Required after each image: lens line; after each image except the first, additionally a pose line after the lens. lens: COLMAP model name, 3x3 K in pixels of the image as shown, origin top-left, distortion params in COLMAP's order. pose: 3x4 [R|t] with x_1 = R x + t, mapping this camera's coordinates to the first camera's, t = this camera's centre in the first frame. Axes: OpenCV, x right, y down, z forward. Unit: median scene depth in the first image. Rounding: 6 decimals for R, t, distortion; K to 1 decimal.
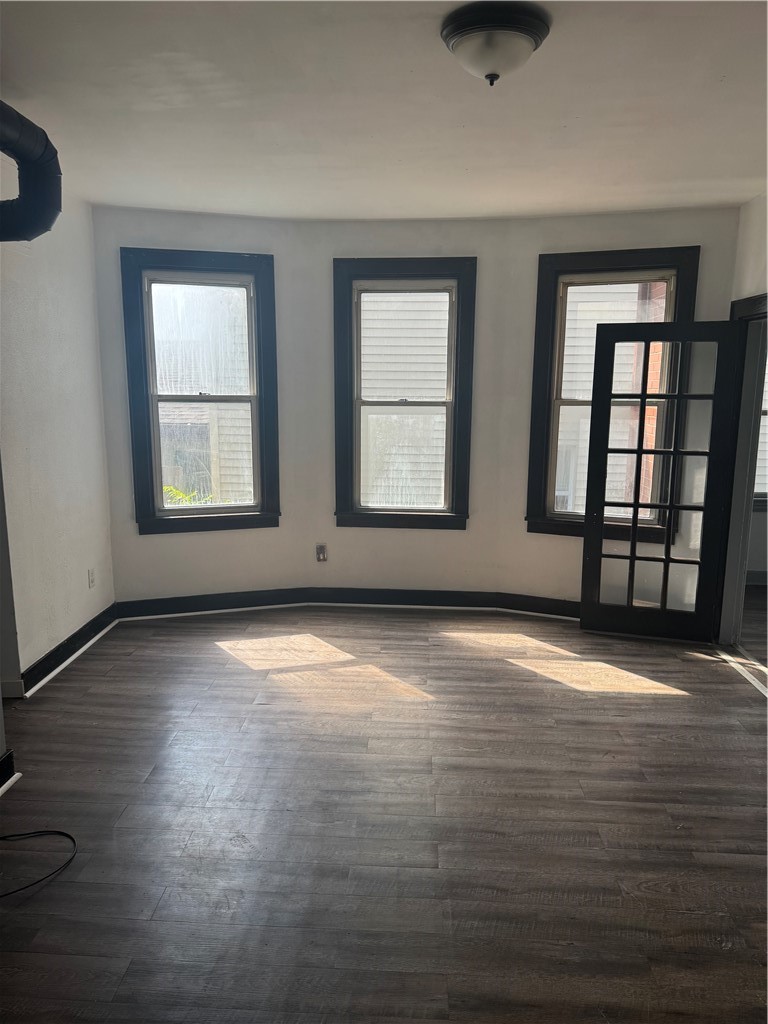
lens RADIAL K [[722.2, 0, 377.1], [0, 722.2, 501.3], [0, 0, 1]] dist [0.058480, -0.048144]
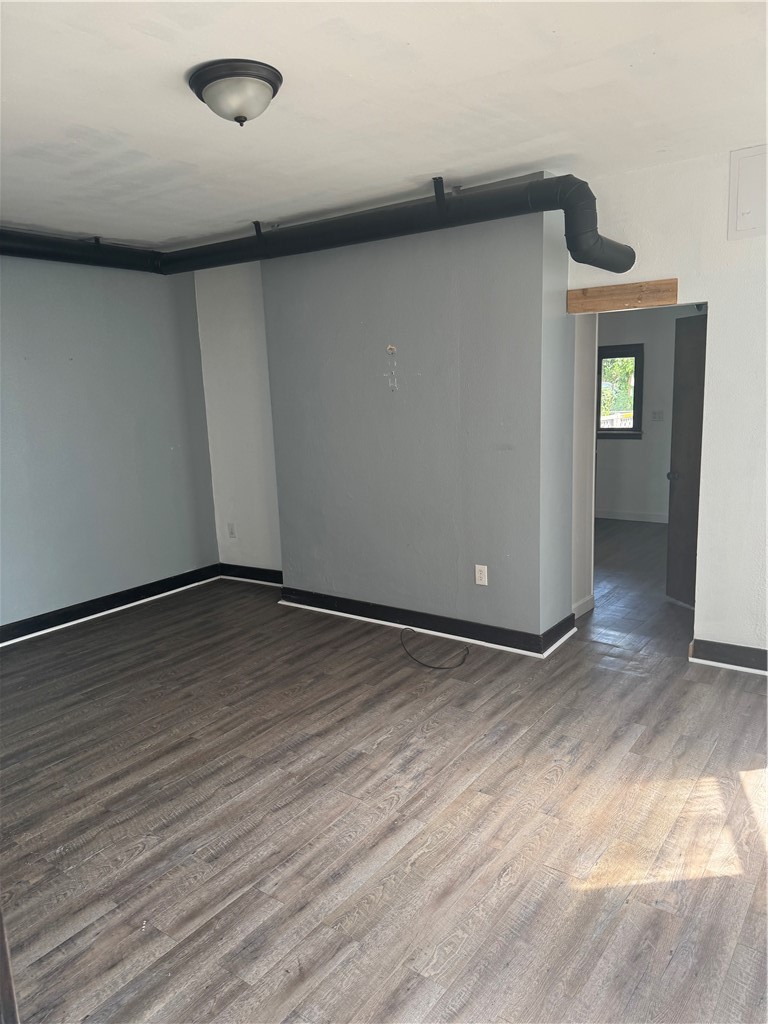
lens RADIAL K [[722.2, 0, 391.9], [0, 722.2, 513.7], [0, 0, 1]] dist [0.058480, -0.048144]
pose [[-0.528428, 0.164203, -0.832947, 0.530923], [-0.106613, 0.960516, 0.256987, -0.149112], [0.842257, 0.224603, -0.490058, 0.928553]]
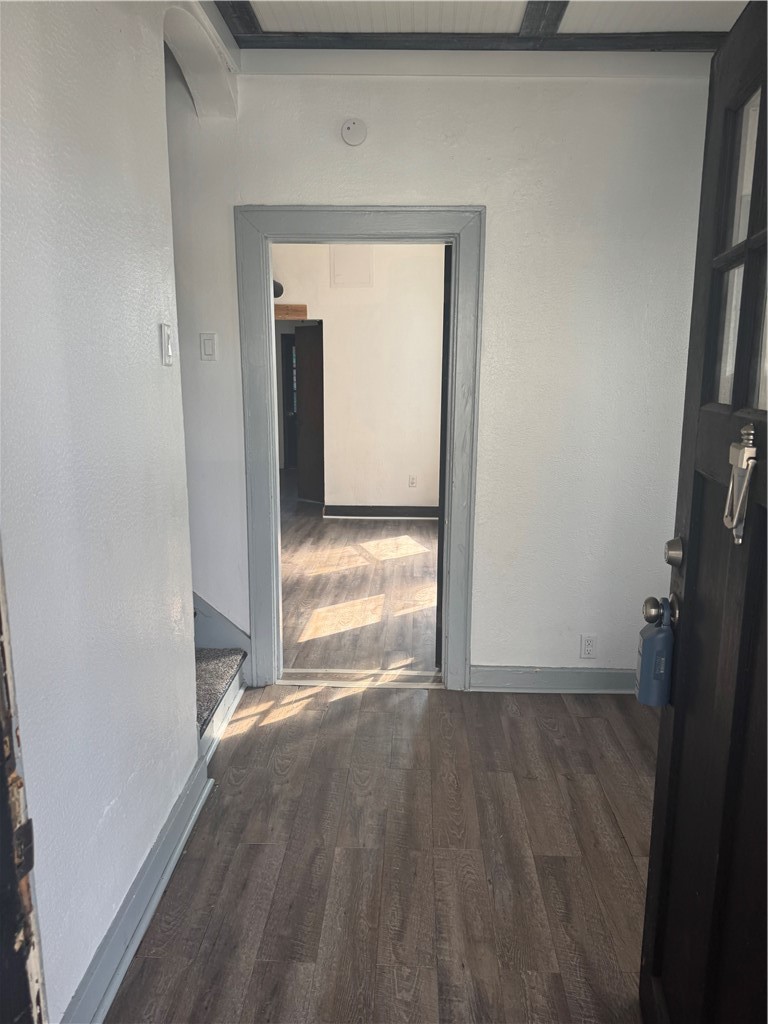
lens RADIAL K [[722.2, 0, 387.4], [0, 722.2, 508.9], [0, 0, 1]] dist [0.058480, -0.048144]
pose [[0.024945, 0.177447, -0.983814, 1.216693], [-0.176755, 0.969398, 0.170366, -0.100903], [0.983939, 0.169644, 0.055547, 0.884532]]
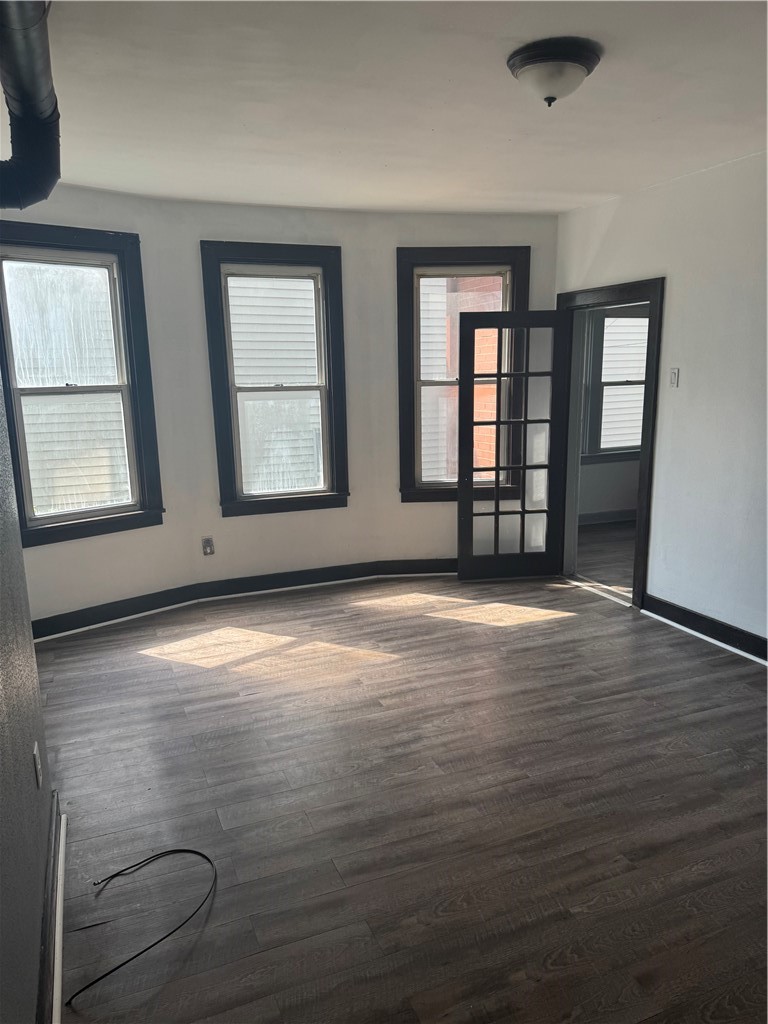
lens RADIAL K [[722.2, 0, 374.9], [0, 722.2, 512.3], [0, 0, 1]] dist [0.058480, -0.048144]
pose [[0.903281, -0.107783, 0.415291, -0.322372], [0.094590, 0.994143, 0.052276, -0.004063], [-0.418493, -0.007938, 0.908186, 0.021780]]
